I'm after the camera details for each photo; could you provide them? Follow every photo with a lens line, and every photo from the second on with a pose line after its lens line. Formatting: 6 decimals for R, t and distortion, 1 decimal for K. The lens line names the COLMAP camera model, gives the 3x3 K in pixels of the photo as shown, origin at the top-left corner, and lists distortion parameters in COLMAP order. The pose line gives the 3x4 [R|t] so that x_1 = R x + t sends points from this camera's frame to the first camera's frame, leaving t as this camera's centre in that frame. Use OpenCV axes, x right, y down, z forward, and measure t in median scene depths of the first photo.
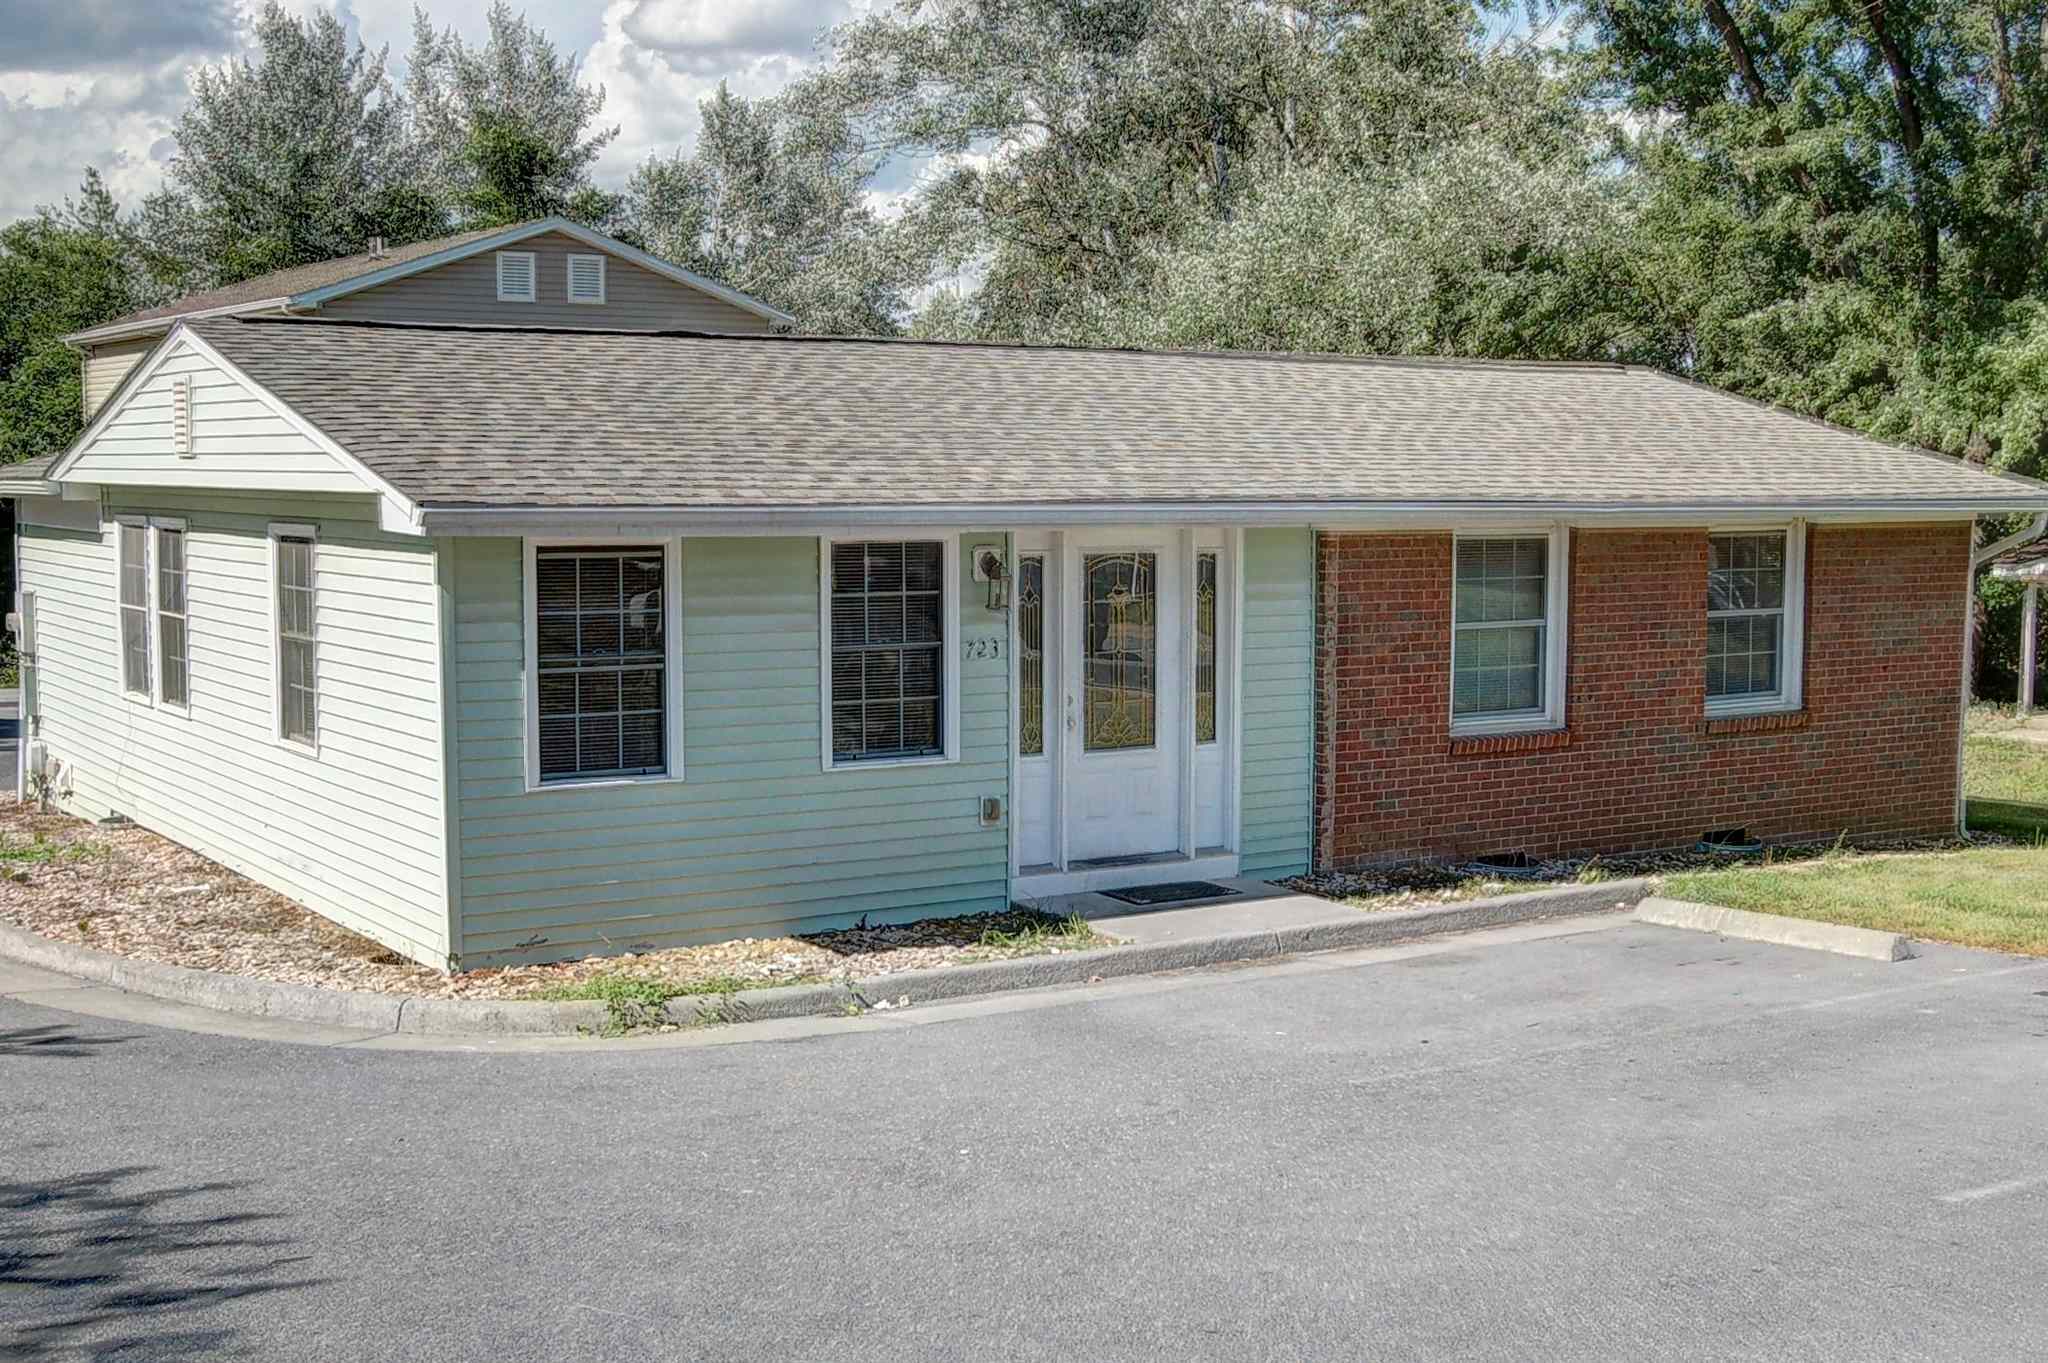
lens RADIAL K [[2465.4, 0, 1024.4], [0, 2465.4, 681.5], [0, 0, 1]] dist [0.058806, 0.000000]
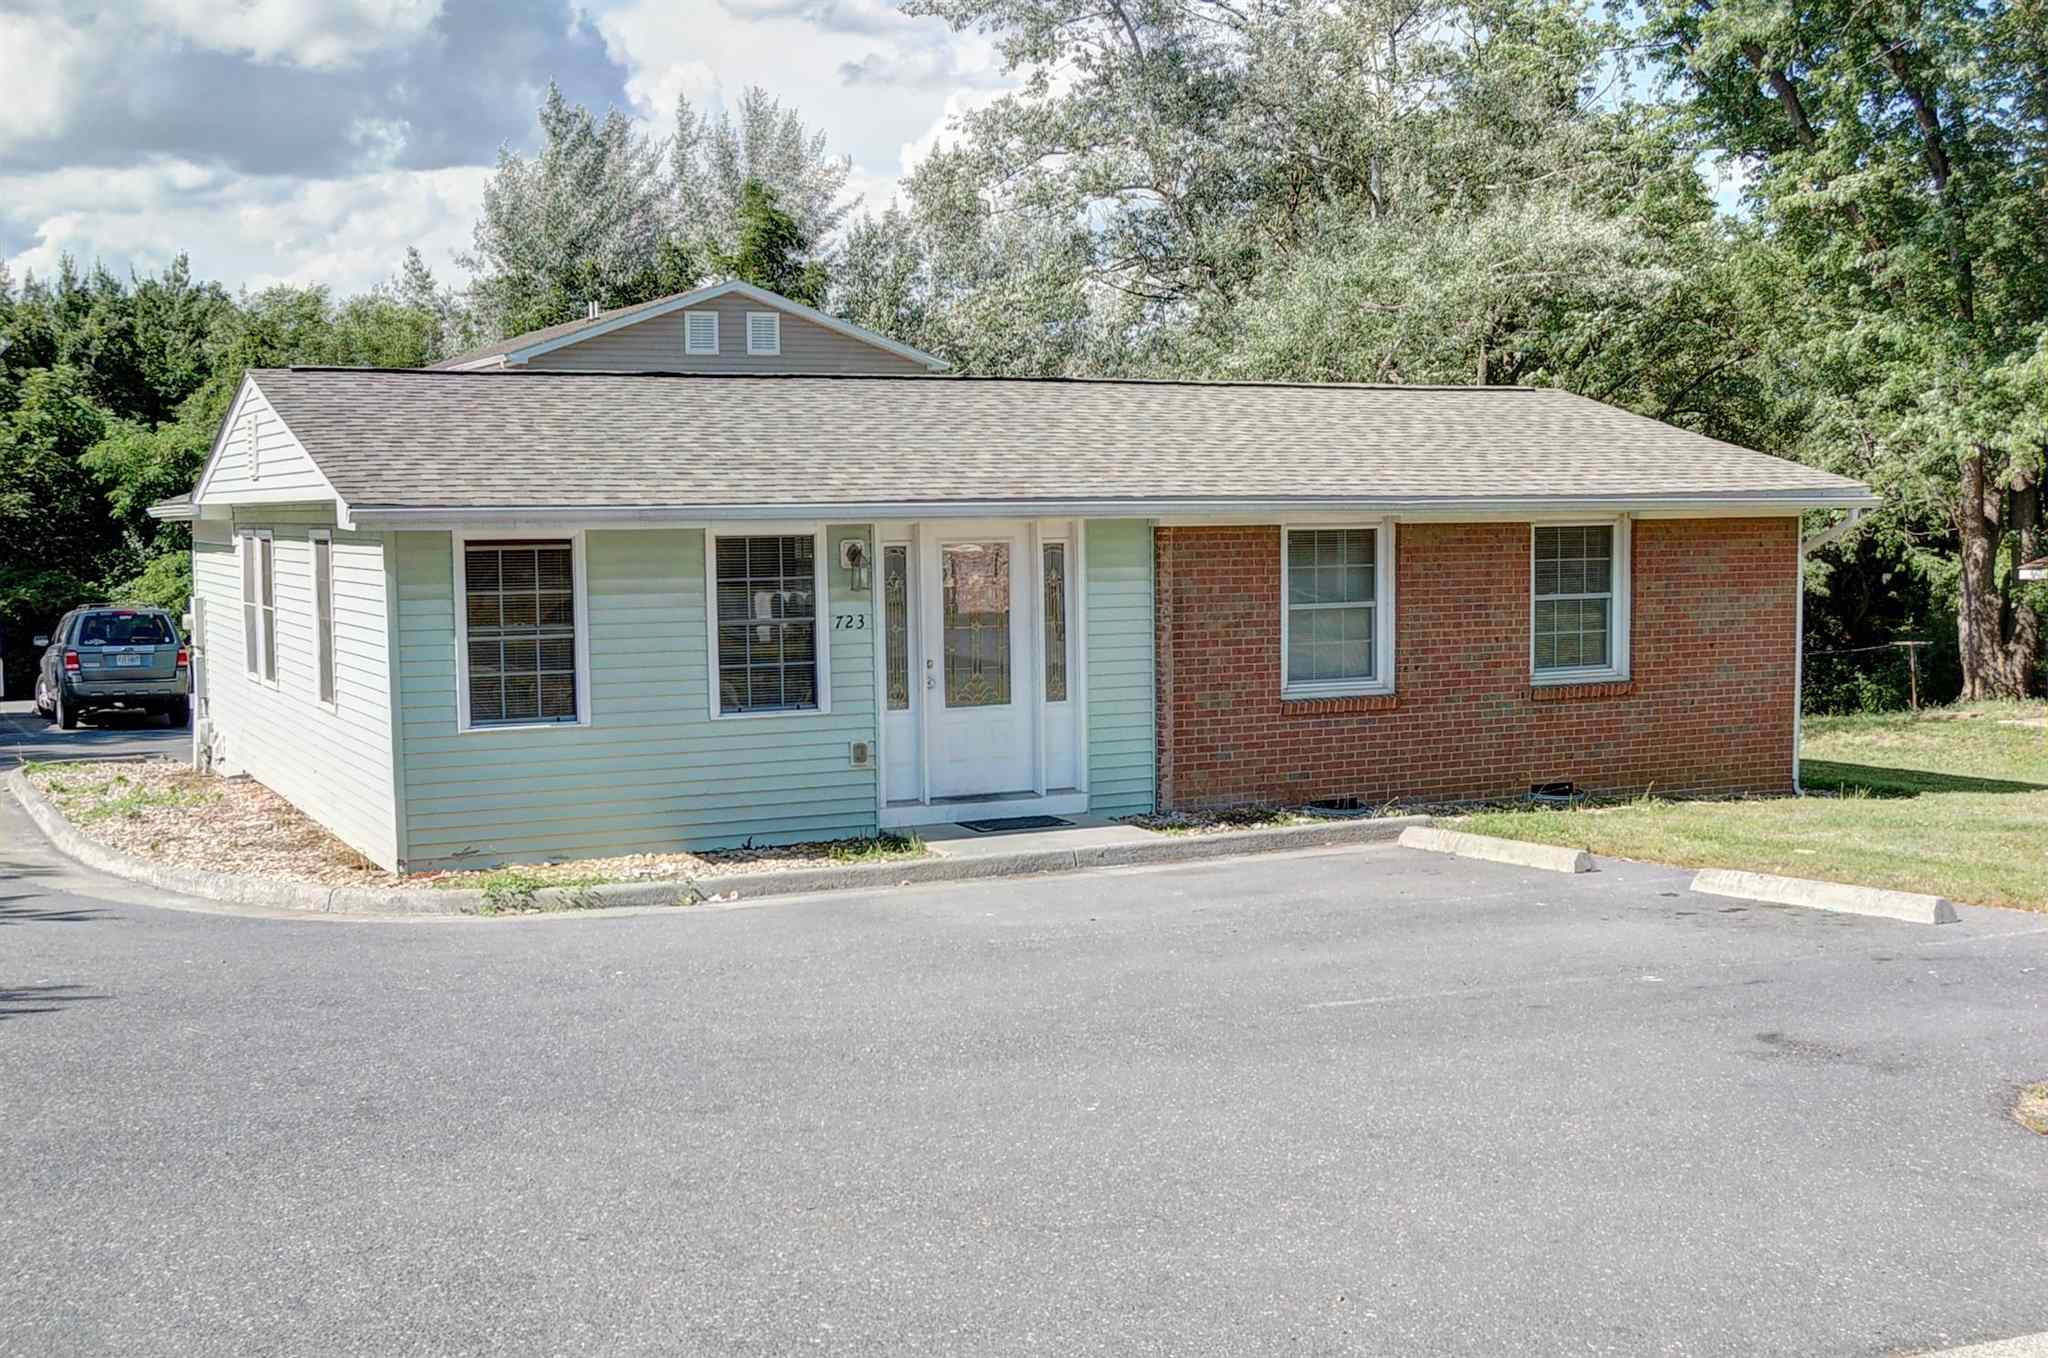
lens RADIAL K [[2276.7, 0, 1023.4], [0, 2276.7, 679.8], [0, 0, 1]] dist [0.045153, 0.000000]
pose [[0.994795, -0.004867, -0.101783, 0.164593], [0.003981, 0.999952, -0.008909, 0.022915], [0.101821, 0.008457, 0.994767, -0.109278]]
